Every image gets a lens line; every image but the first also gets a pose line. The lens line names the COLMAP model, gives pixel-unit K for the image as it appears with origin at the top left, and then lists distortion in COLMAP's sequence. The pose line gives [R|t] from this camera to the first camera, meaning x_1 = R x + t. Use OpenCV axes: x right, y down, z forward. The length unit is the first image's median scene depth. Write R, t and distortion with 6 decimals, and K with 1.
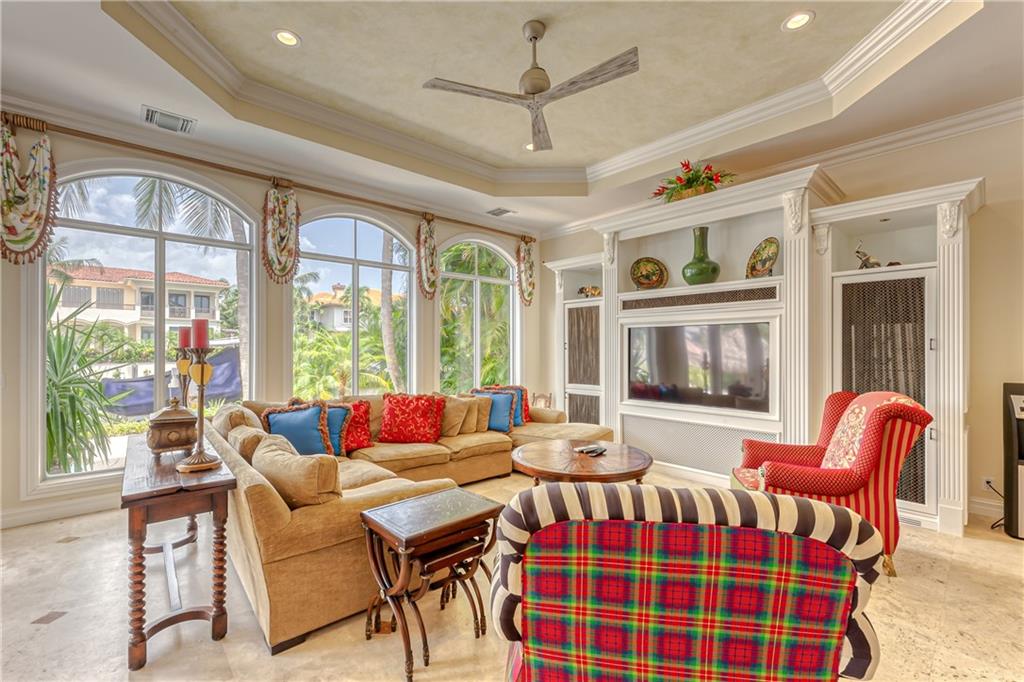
lens RADIAL K [[436.0, 0, 515.6], [0, 436.0, 347.0], [0, 0, 1]] dist [0.003589, -0.000425]
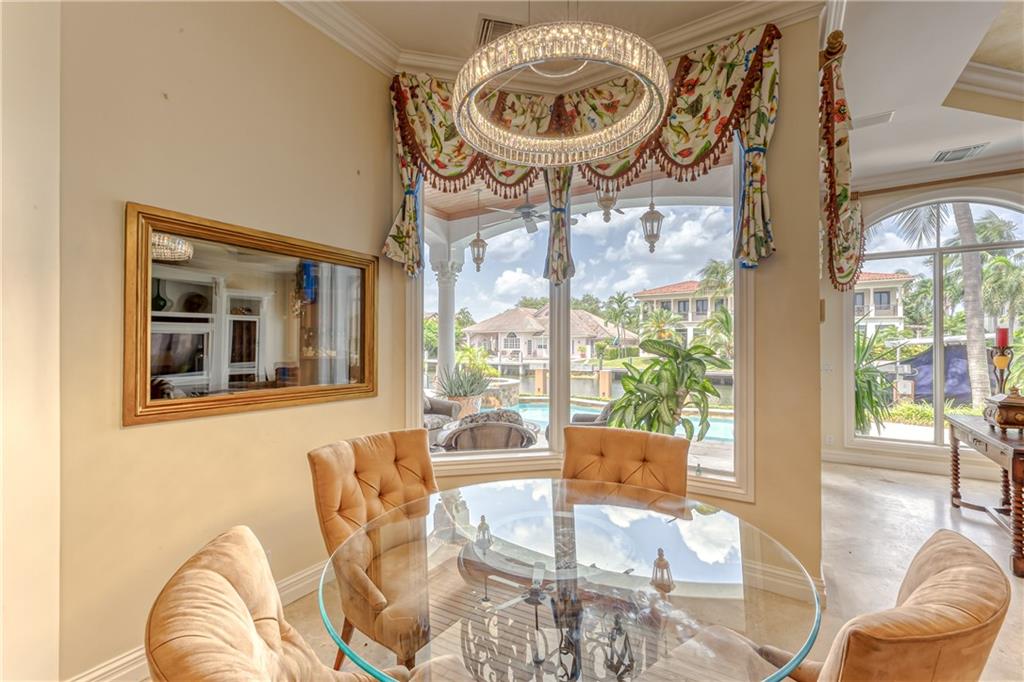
lens RADIAL K [[436.0, 0, 511.4], [0, 436.0, 341.8], [0, 0, 1]] dist [0.003589, -0.000425]
pose [[0.259014, -0.008731, -0.965834, 0.021539], [0.001678, 0.999962, -0.008590, -0.000851], [0.965872, 0.000604, 0.259018, -0.311389]]
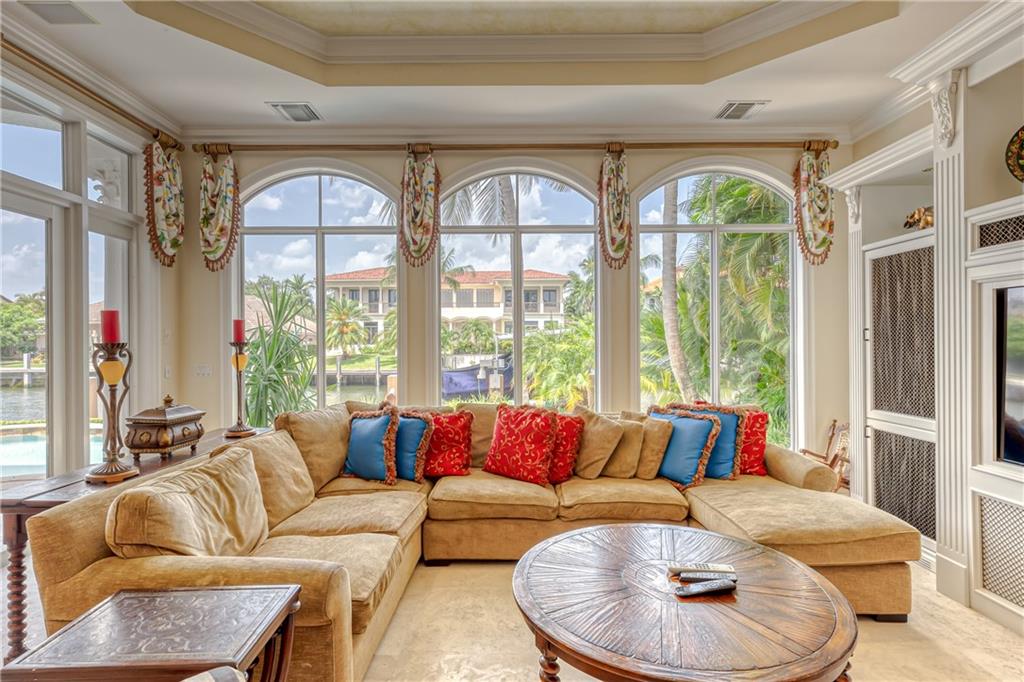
lens RADIAL K [[514.5, 0, 513.5], [0, 514.5, 342.6], [0, 0, 1]] dist [0.005510, 0.001019]
pose [[0.742165, -0.002609, -0.670212, 0.232290], [0.007803, 0.999958, 0.004749, 0.001010], [0.670172, -0.008754, 0.742154, 0.307482]]
